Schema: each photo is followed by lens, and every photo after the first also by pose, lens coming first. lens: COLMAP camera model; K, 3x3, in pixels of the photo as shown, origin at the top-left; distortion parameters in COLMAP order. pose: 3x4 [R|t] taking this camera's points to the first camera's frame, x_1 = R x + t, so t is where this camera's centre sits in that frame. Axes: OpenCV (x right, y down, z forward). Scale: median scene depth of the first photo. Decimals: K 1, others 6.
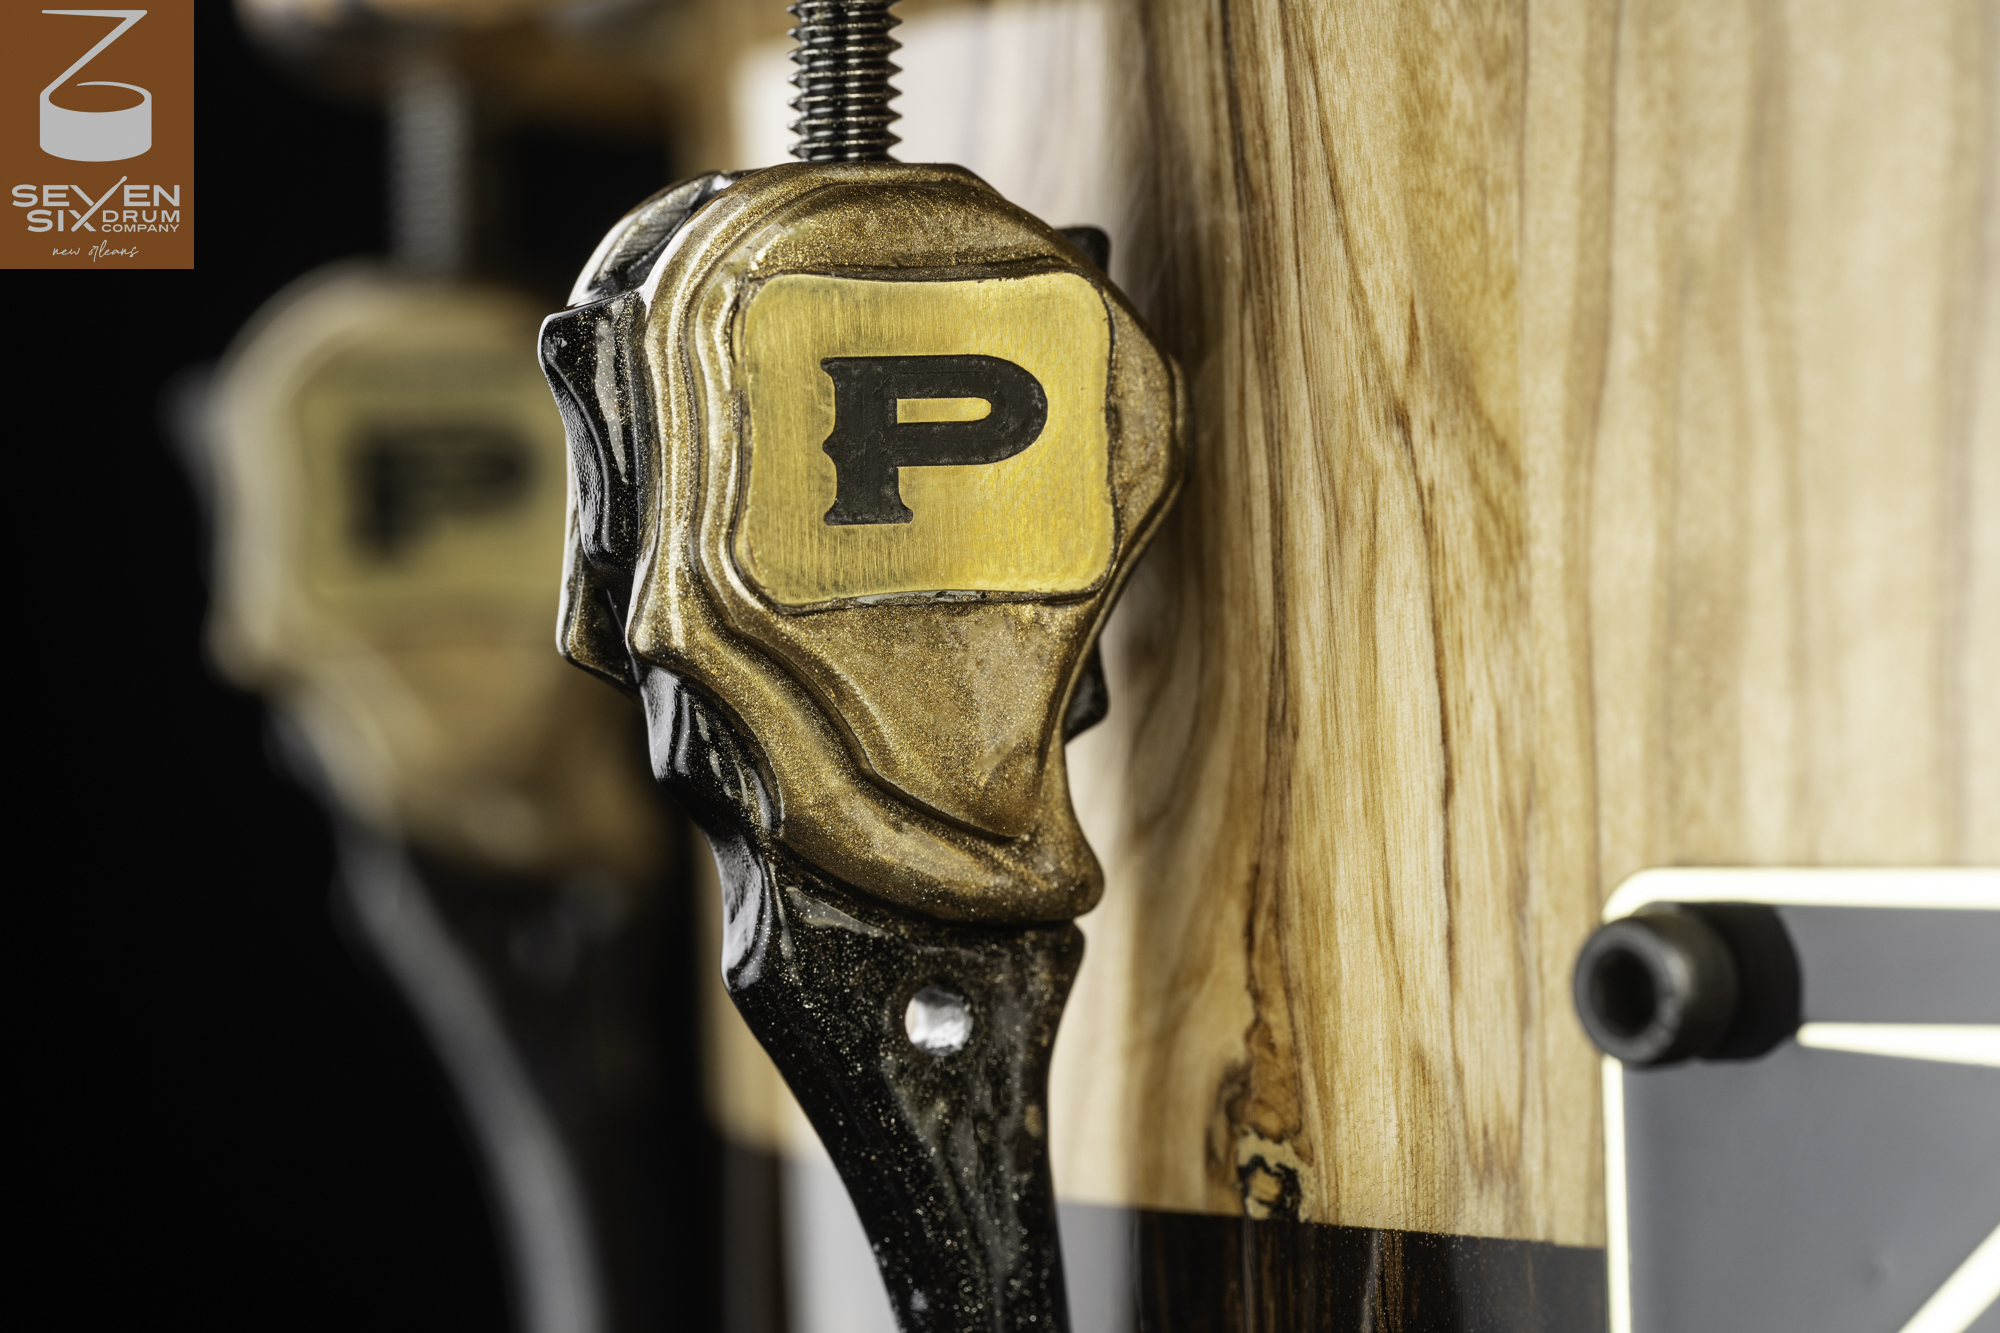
lens RADIAL K [[8491.2, 0, 1000.0], [0, 8491.2, 666.5], [0, 0, 1]] dist [1.173043, -13.522000]
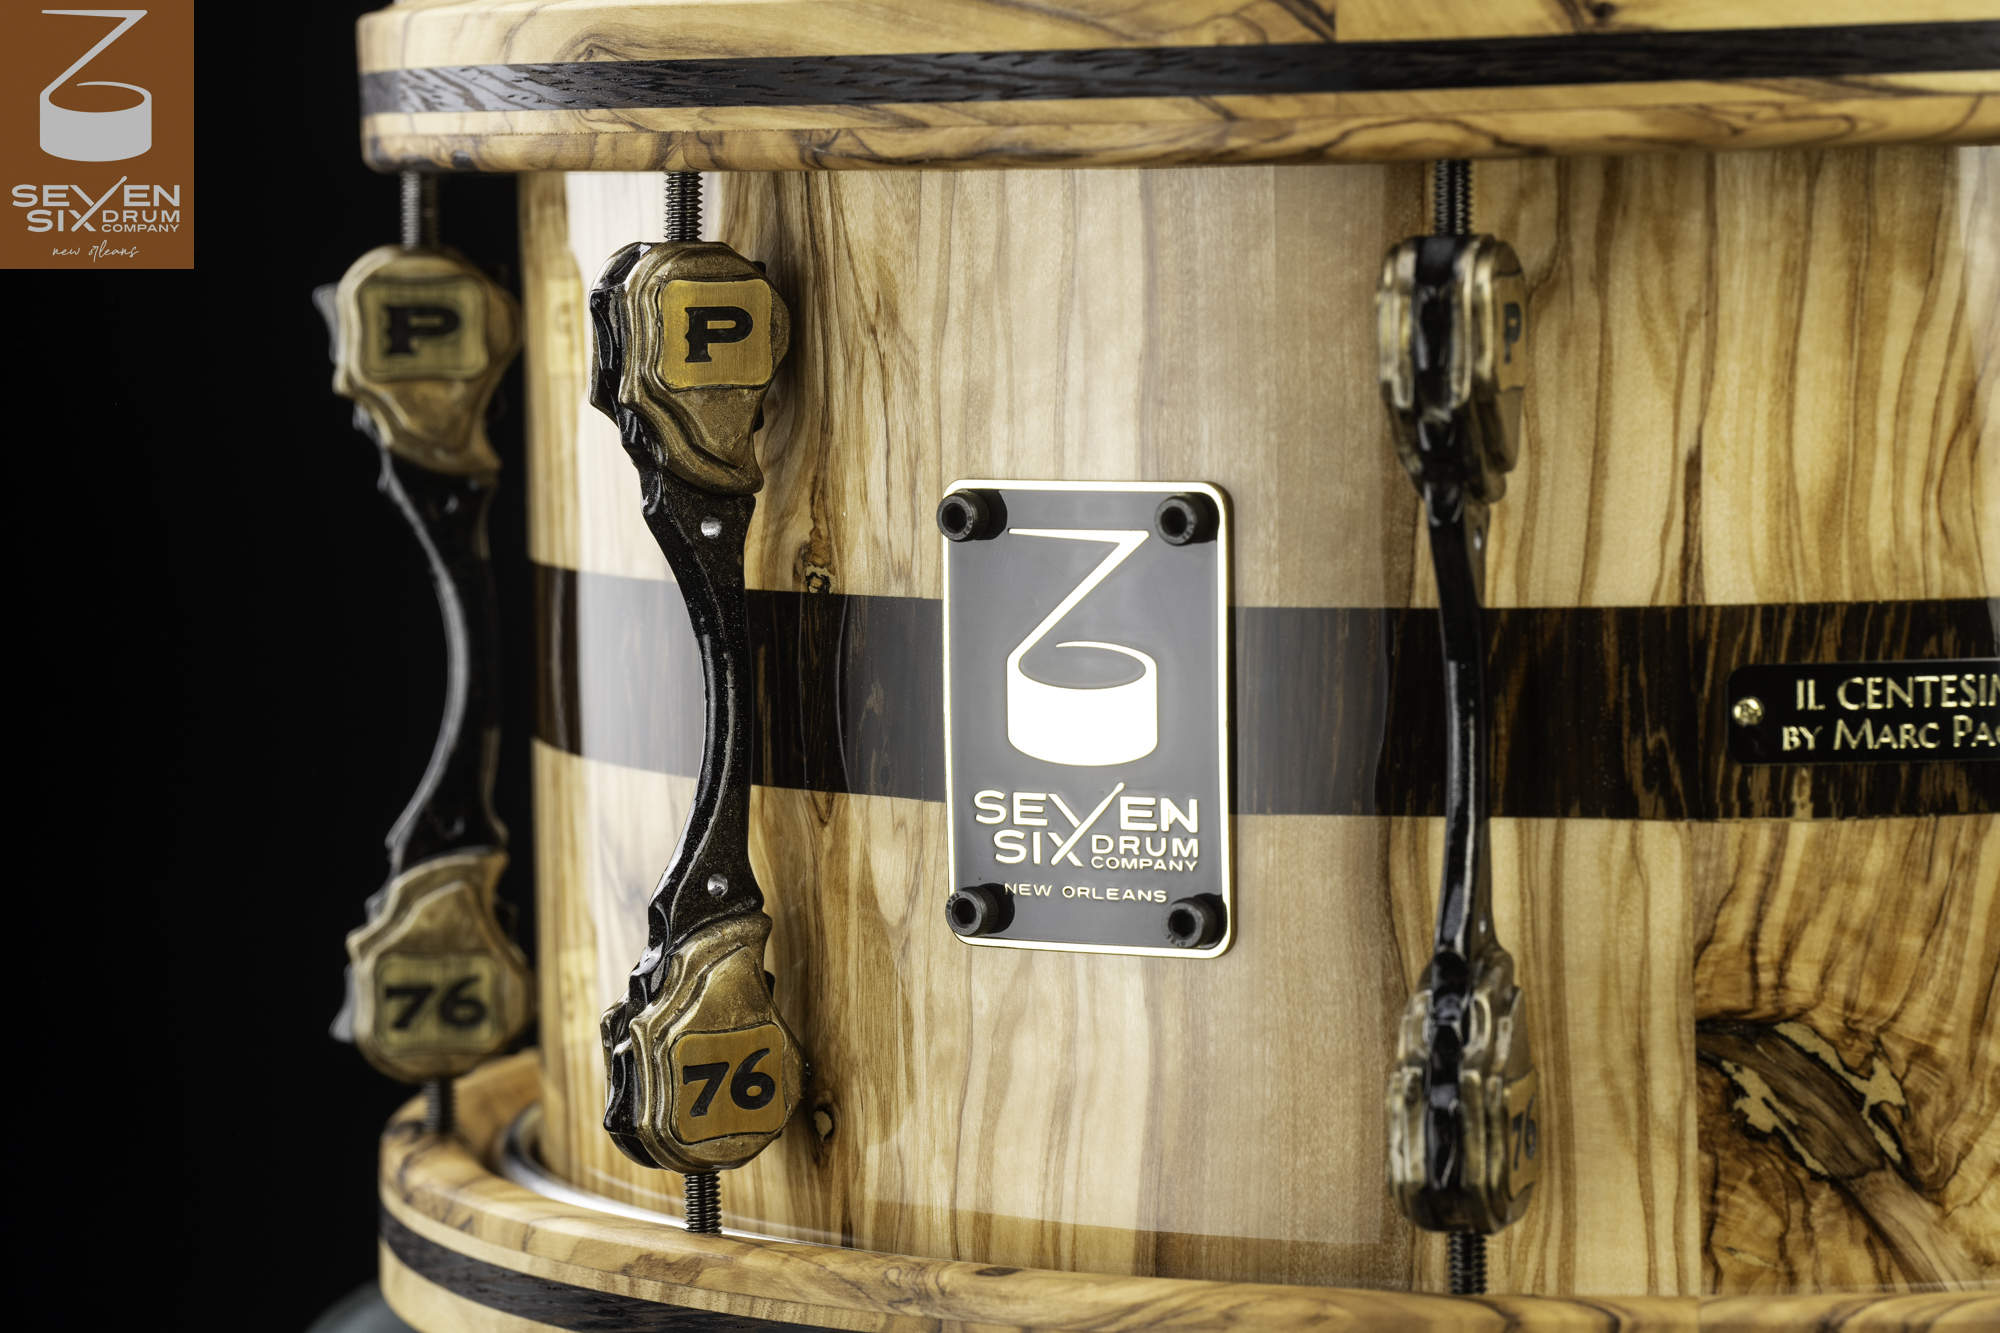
lens RADIAL K [[6344.6, 0, 1001.8], [0, 6344.6, 694.8], [0, 0, 1]] dist [0.562348, -2.468595]
pose [[0.982436, 0.004458, 0.186545, -0.328884], [-0.015137, 0.998324, 0.055860, -0.026529], [-0.185983, -0.057702, 0.980857, -1.242045]]
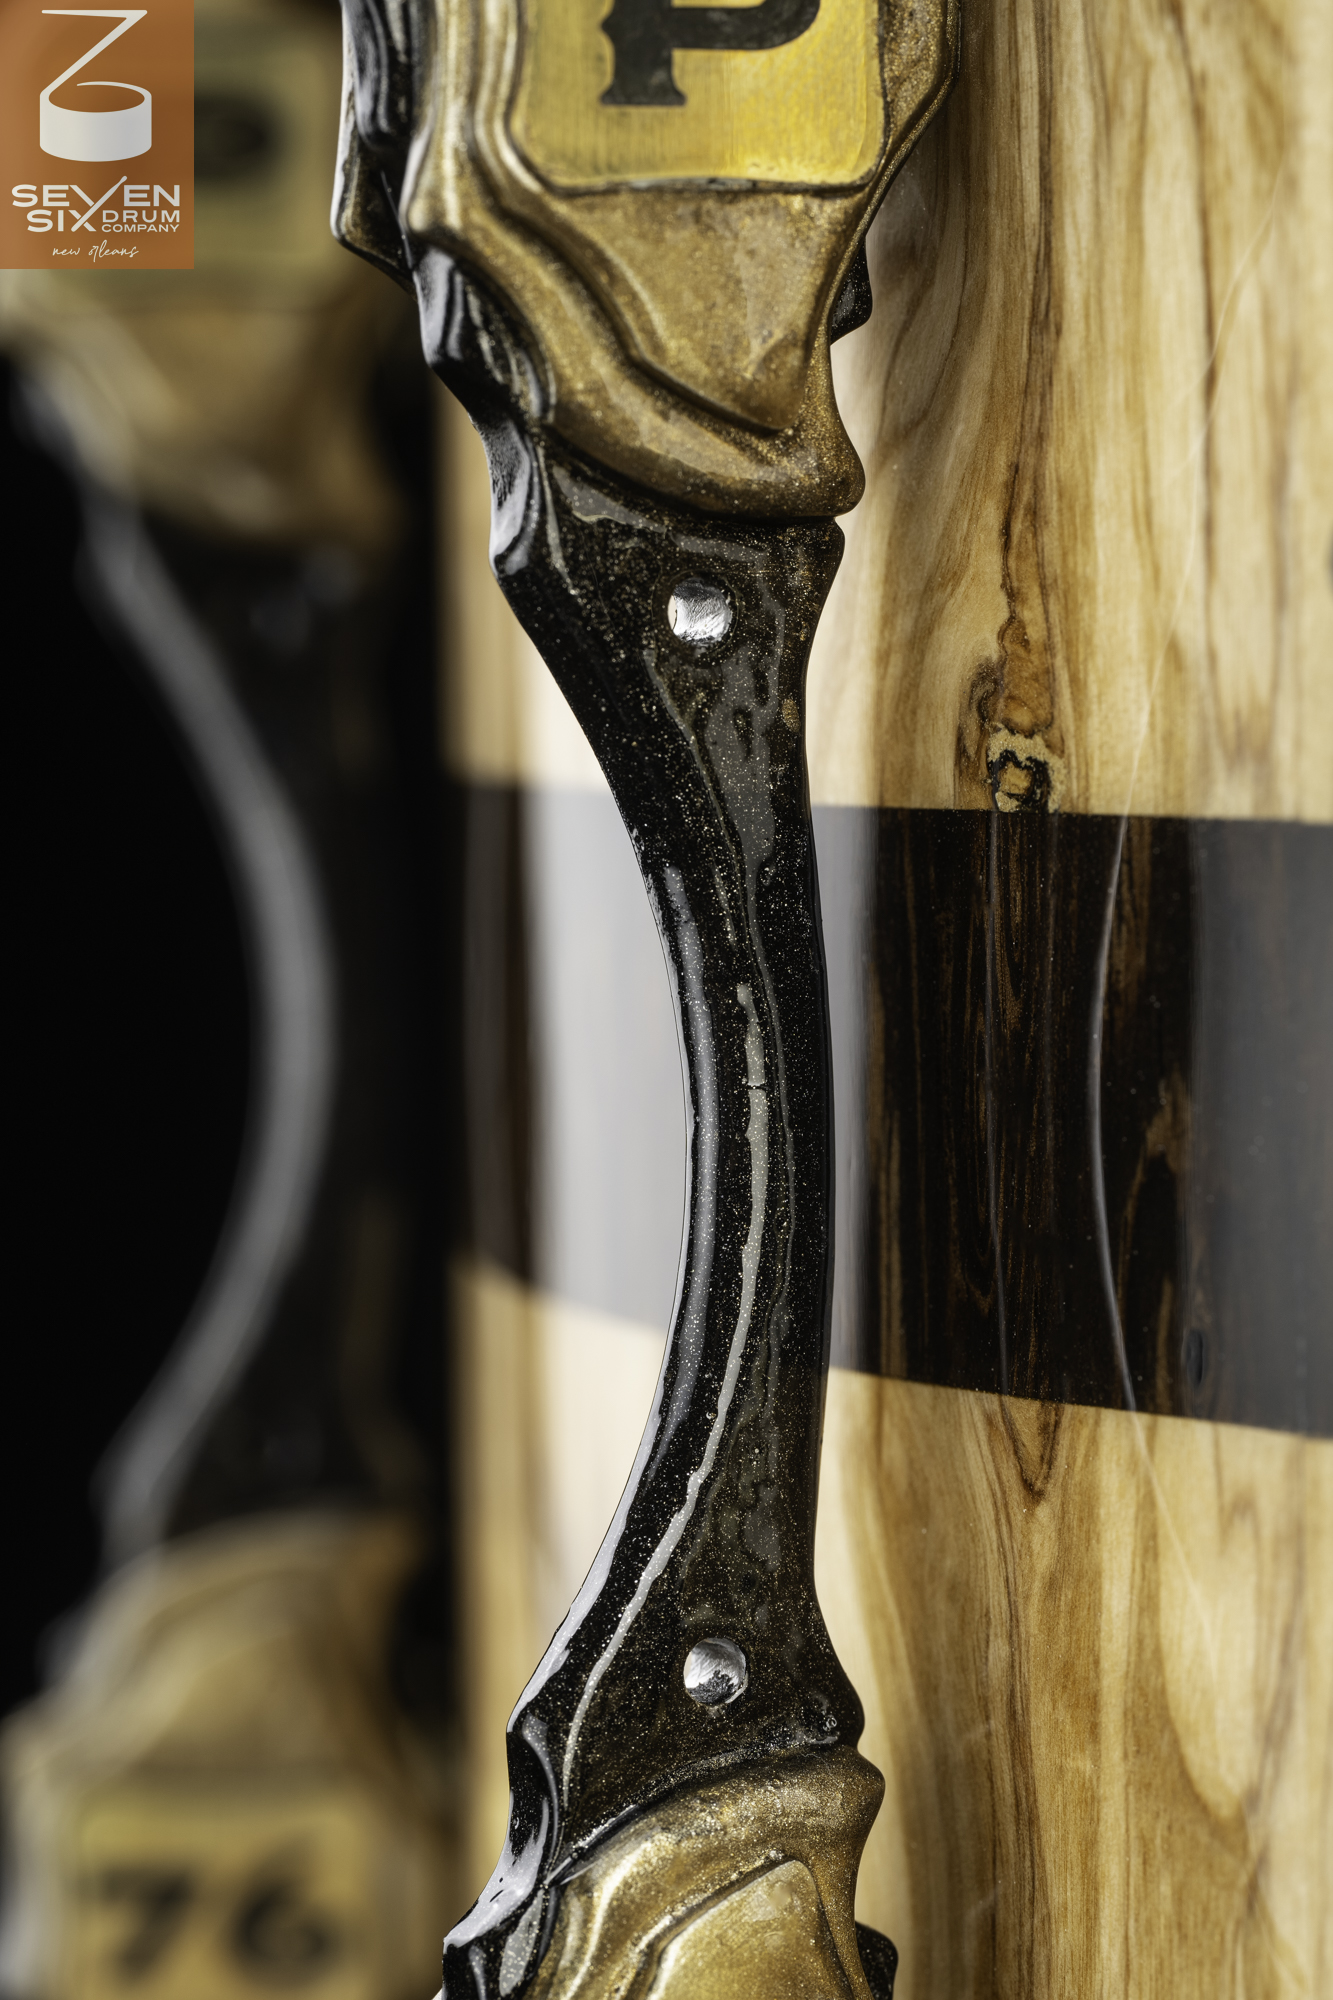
lens RADIAL K [[8491.2, 0, 666.5], [0, 8491.2, 1000.0], [0, 0, 1]] dist [1.173043, -13.522000]
pose [[0.999806, 0.018215, 0.007435, -0.018141], [-0.018491, 0.999072, 0.038893, 0.048924], [-0.006720, -0.039023, 0.999216, -0.022536]]
